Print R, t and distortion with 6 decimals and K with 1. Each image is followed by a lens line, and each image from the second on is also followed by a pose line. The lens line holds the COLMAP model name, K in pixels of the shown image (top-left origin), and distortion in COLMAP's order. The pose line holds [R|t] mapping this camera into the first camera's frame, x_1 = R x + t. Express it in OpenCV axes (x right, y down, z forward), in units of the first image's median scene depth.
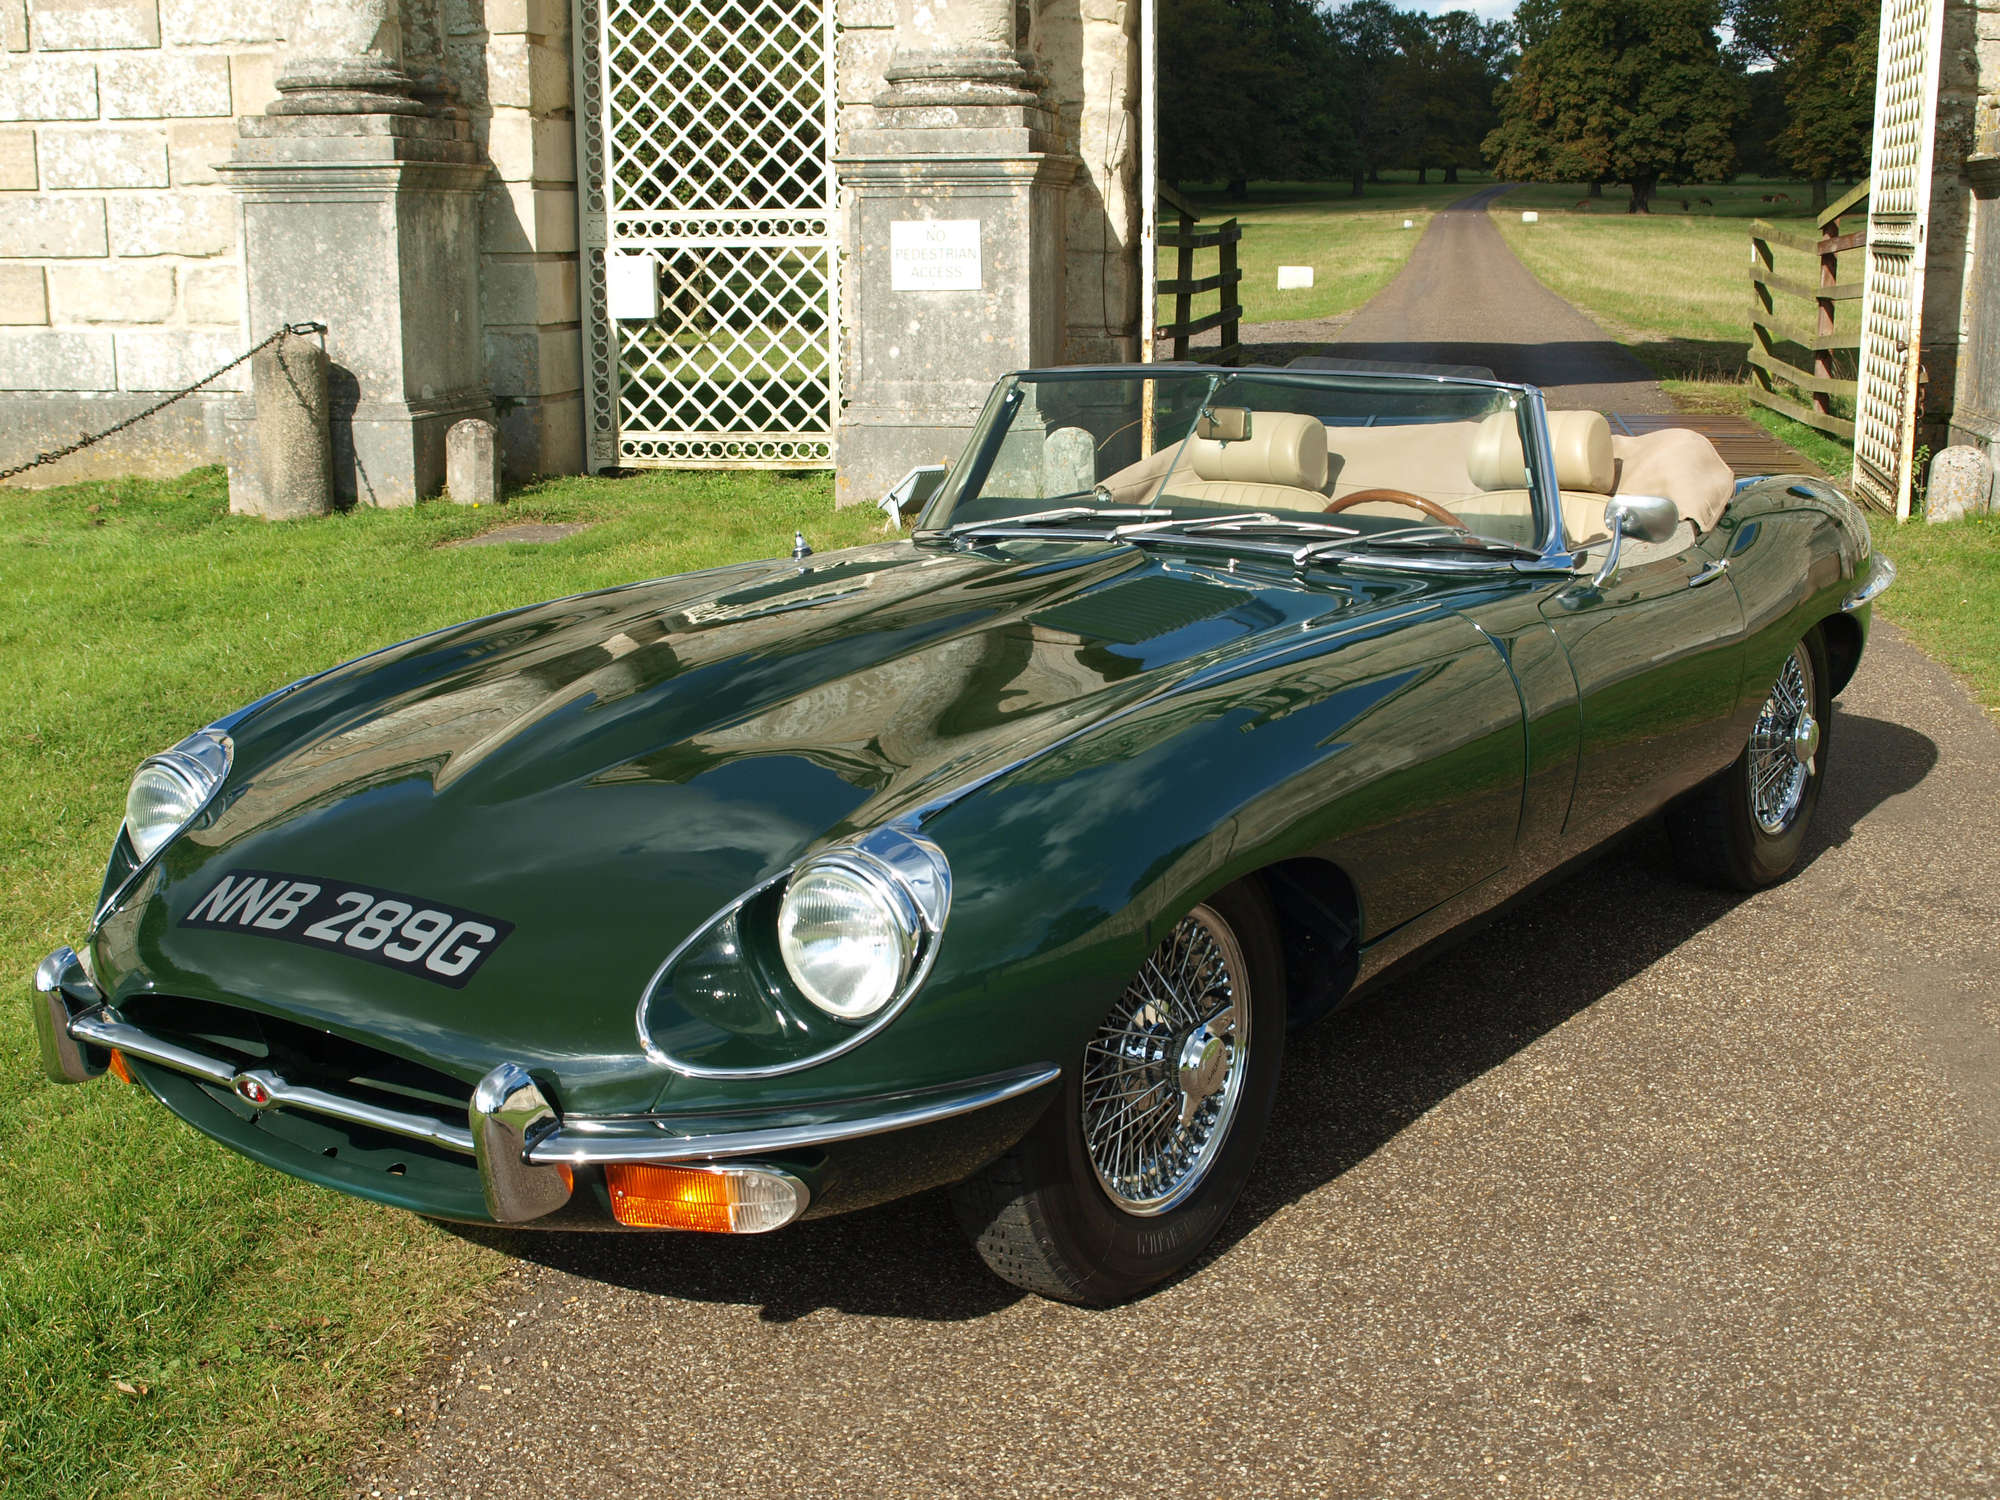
lens RADIAL K [[2554.7, 0, 1000.0], [0, 2554.7, 750.0], [0, 0, 1]] dist [-0.080939, 0.091880]
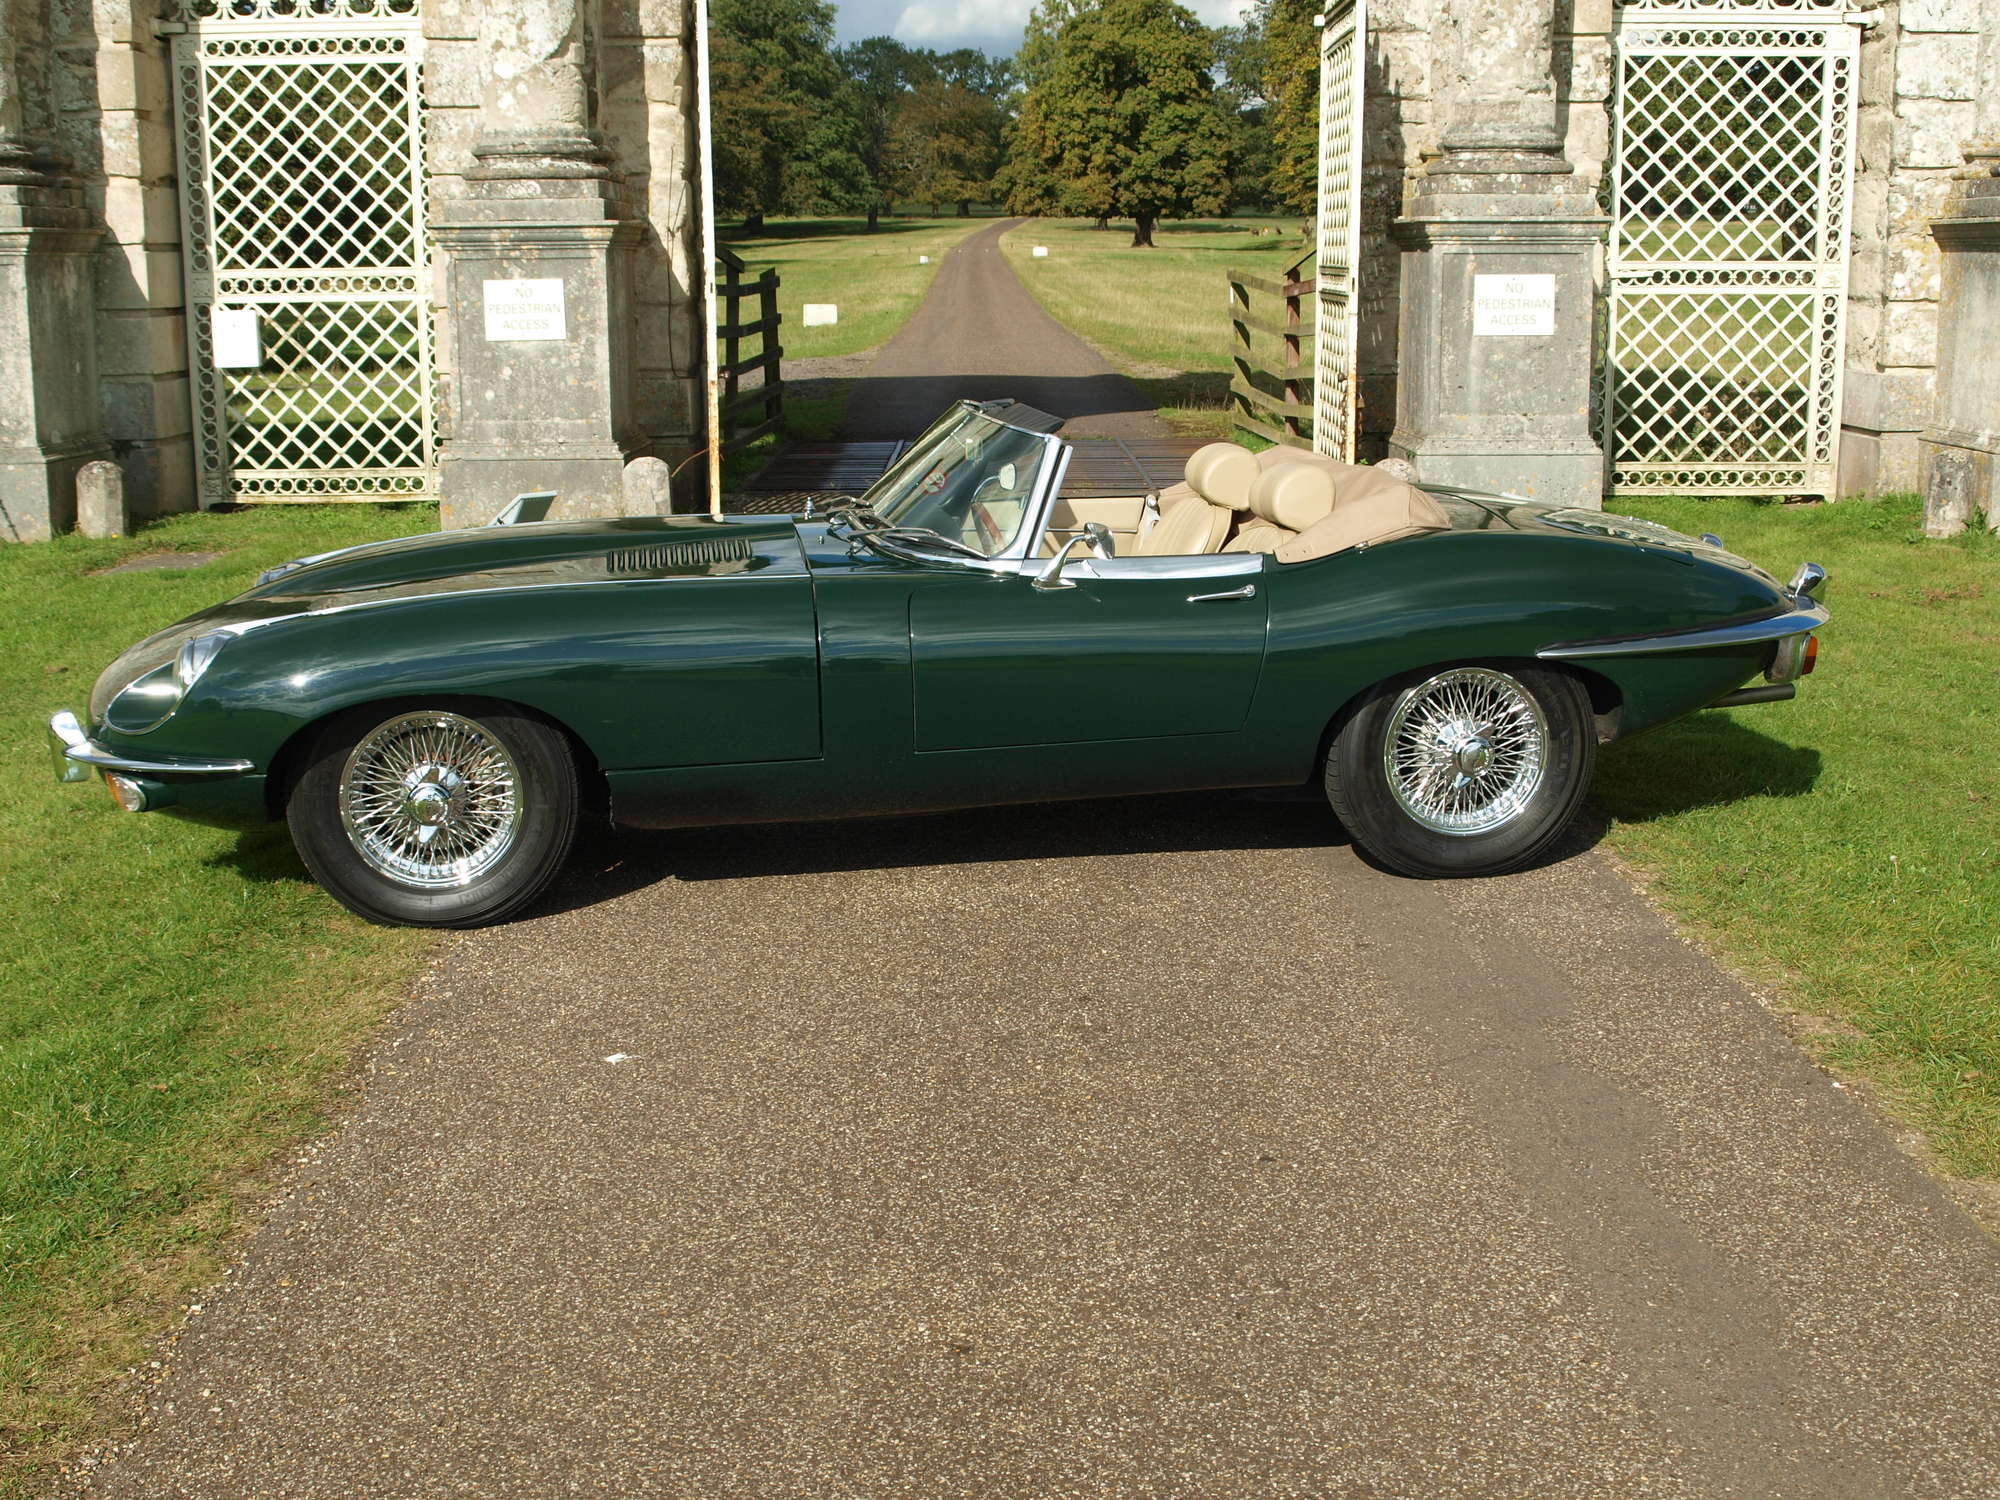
lens RADIAL K [[2551.2, 0, 1000.0], [0, 2551.2, 750.0], [0, 0, 1]] dist [-0.075091, 0.068203]
pose [[0.982784, -0.037071, 0.181000, -0.028082], [0.039386, 0.999182, -0.009210, 0.020902], [-0.180511, 0.016180, 0.983440, -0.148506]]
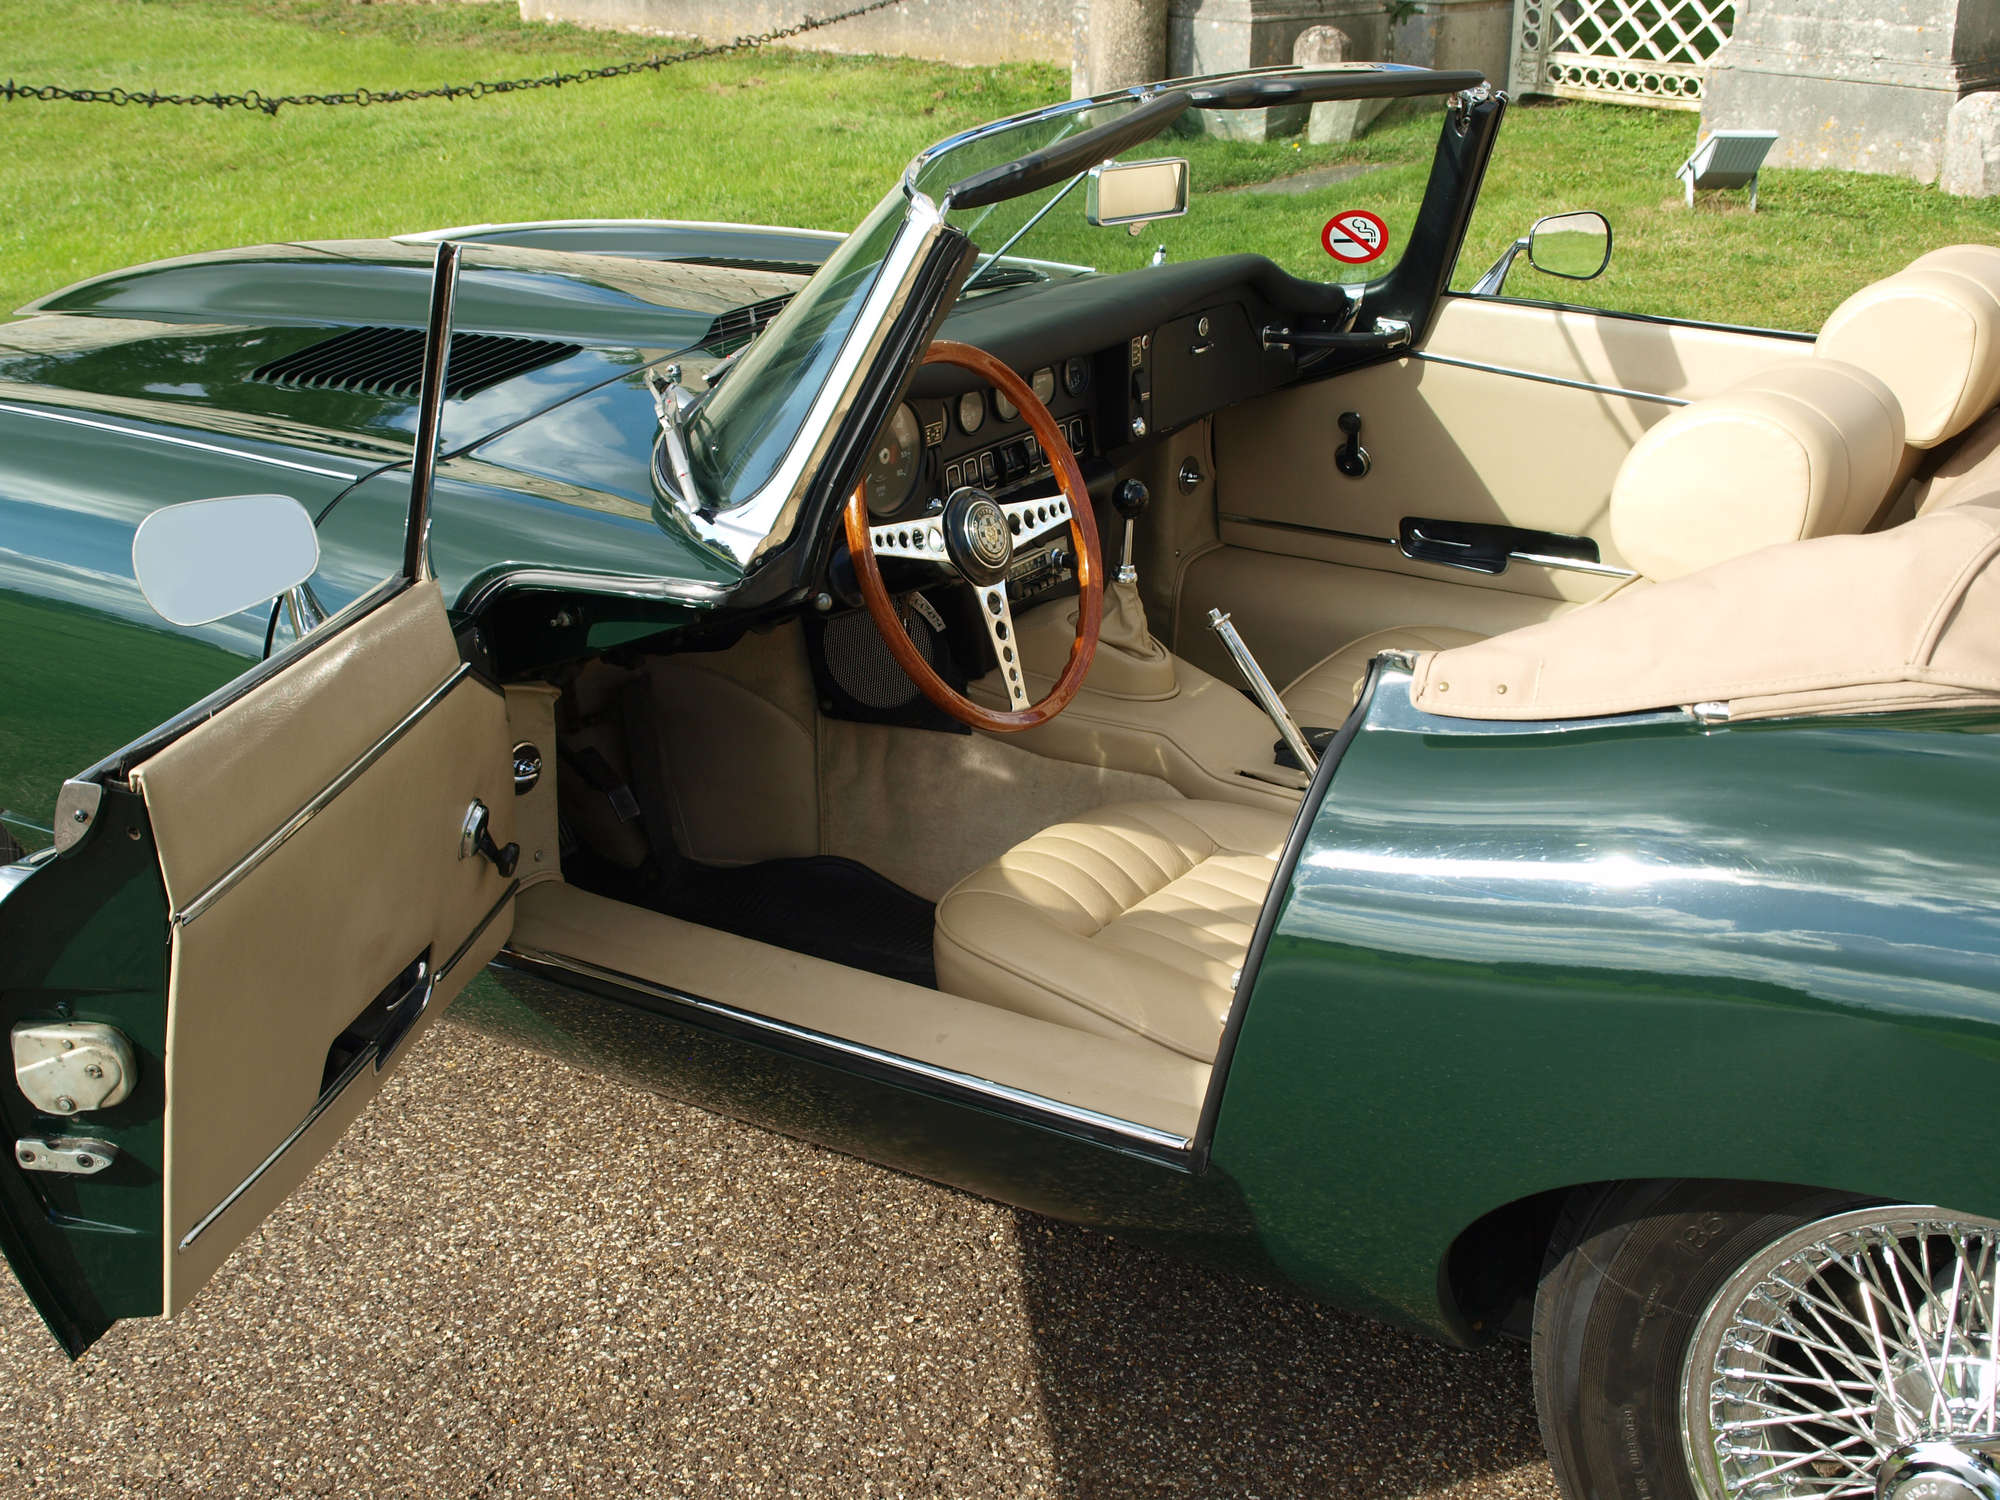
lens RADIAL K [[2554.7, 0, 1000.0], [0, 2554.7, 750.0], [0, 0, 1]] dist [-0.080939, 0.091880]
pose [[0.857920, 0.198186, -0.474020, 0.162672], [-0.121059, 0.974607, 0.188375, -0.039393], [0.499317, -0.104227, 0.860127, 0.173790]]
